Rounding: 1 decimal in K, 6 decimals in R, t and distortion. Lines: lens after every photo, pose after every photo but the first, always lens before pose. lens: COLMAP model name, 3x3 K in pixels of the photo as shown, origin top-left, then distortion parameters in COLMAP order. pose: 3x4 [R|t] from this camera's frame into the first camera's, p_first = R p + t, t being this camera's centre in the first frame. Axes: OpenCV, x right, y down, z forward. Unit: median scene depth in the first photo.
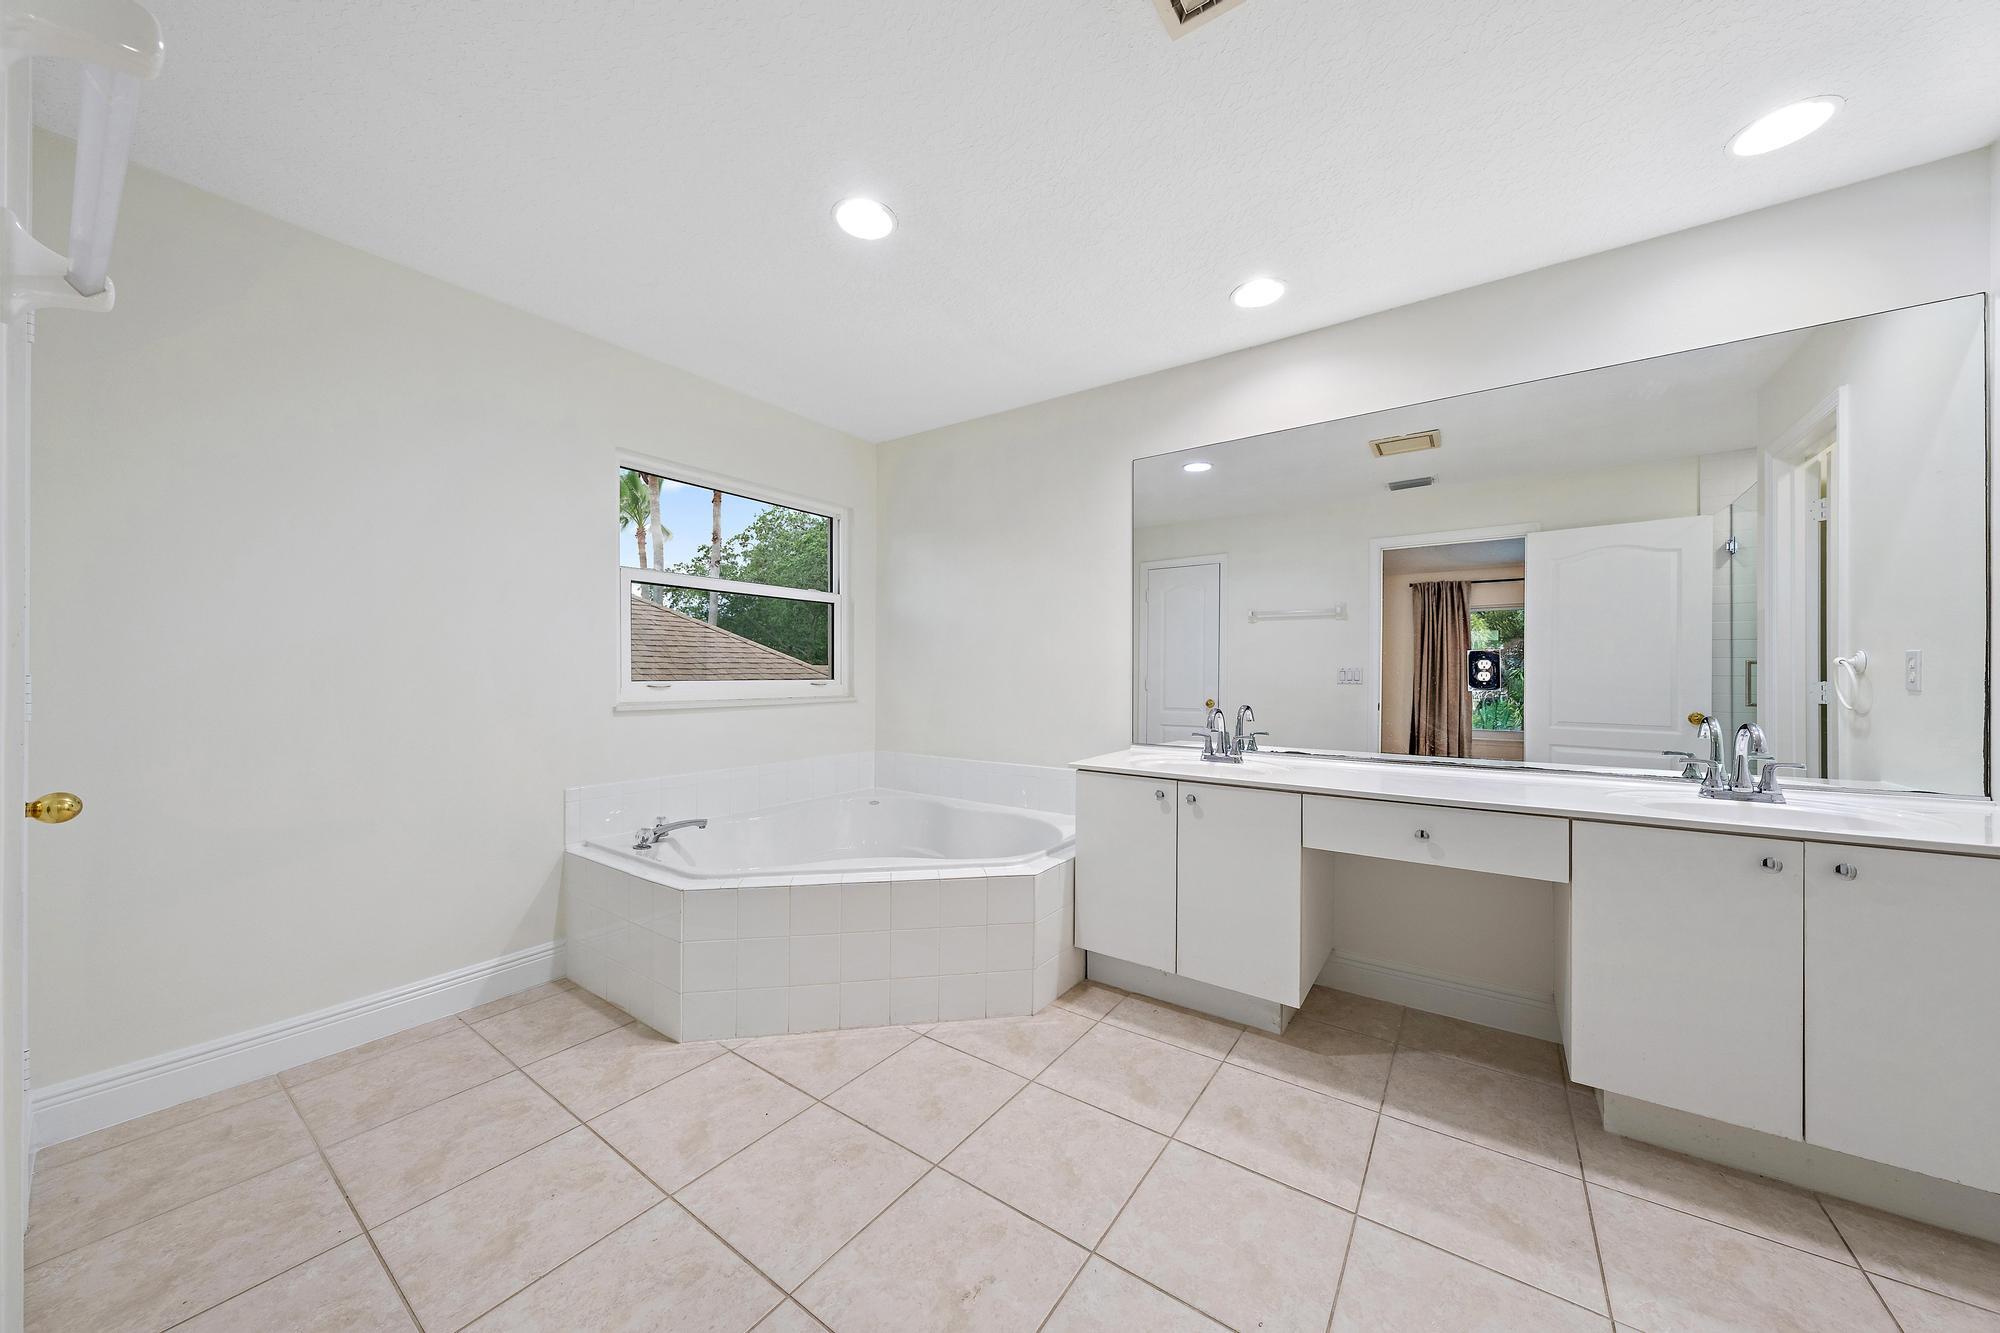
lens RADIAL K [[682.0, 0, 1000.8], [0, 682.0, 676.2], [0, 0, 1]] dist [0.001766, -0.000079]
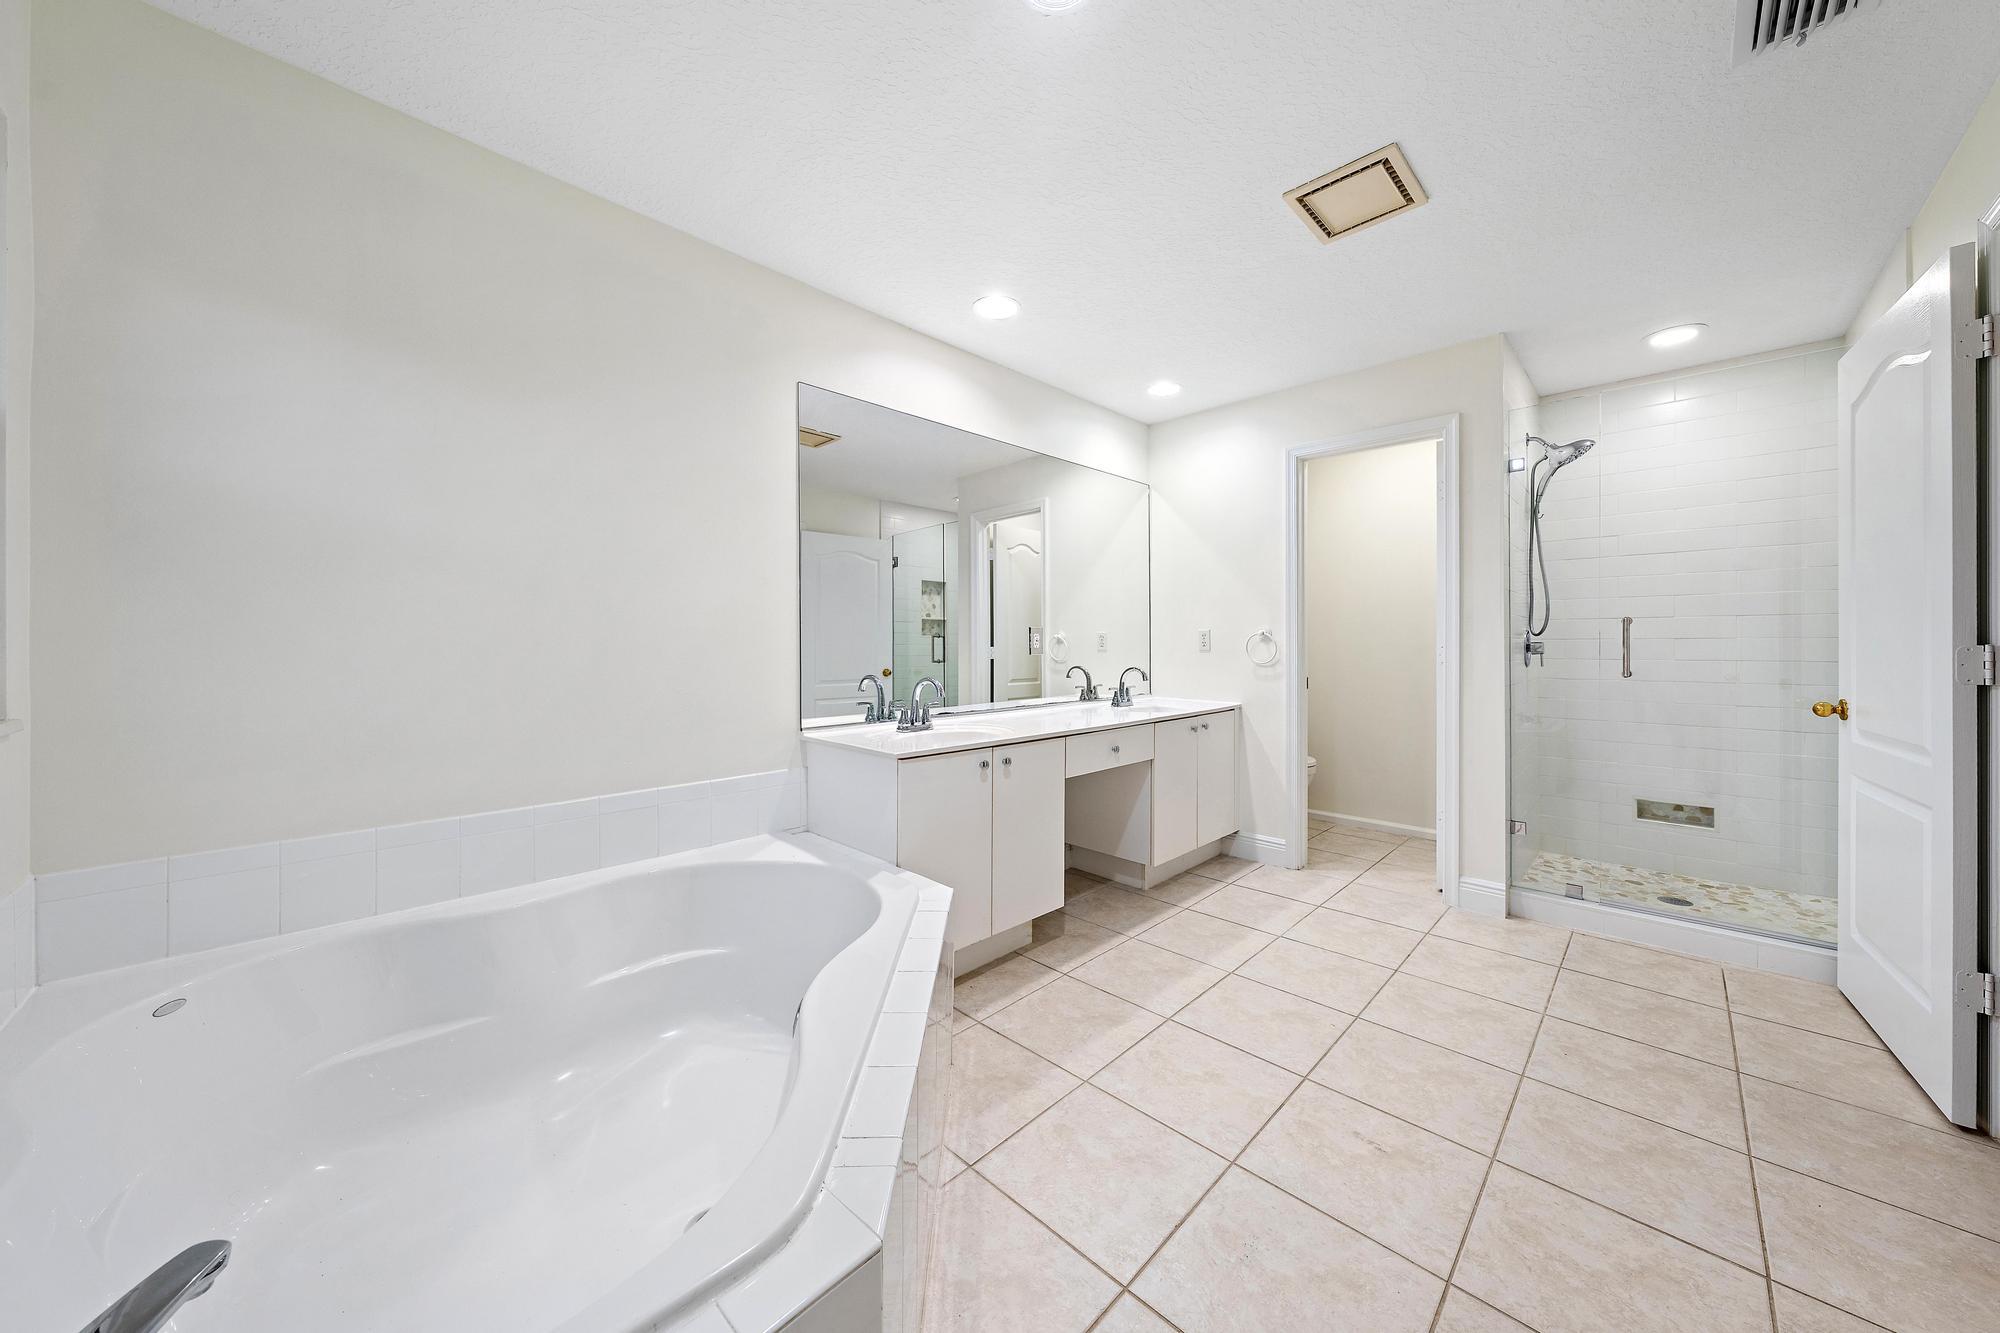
lens RADIAL K [[682.0, 0, 1021.8], [0, 682.0, 640.3], [0, 0, 1]] dist [0.001766, -0.000079]
pose [[0.143778, 0.004221, 0.989601, -0.835840], [0.001302, 0.999989, -0.004454, -0.004038], [-0.989609, 0.001929, 0.143771, 0.892768]]
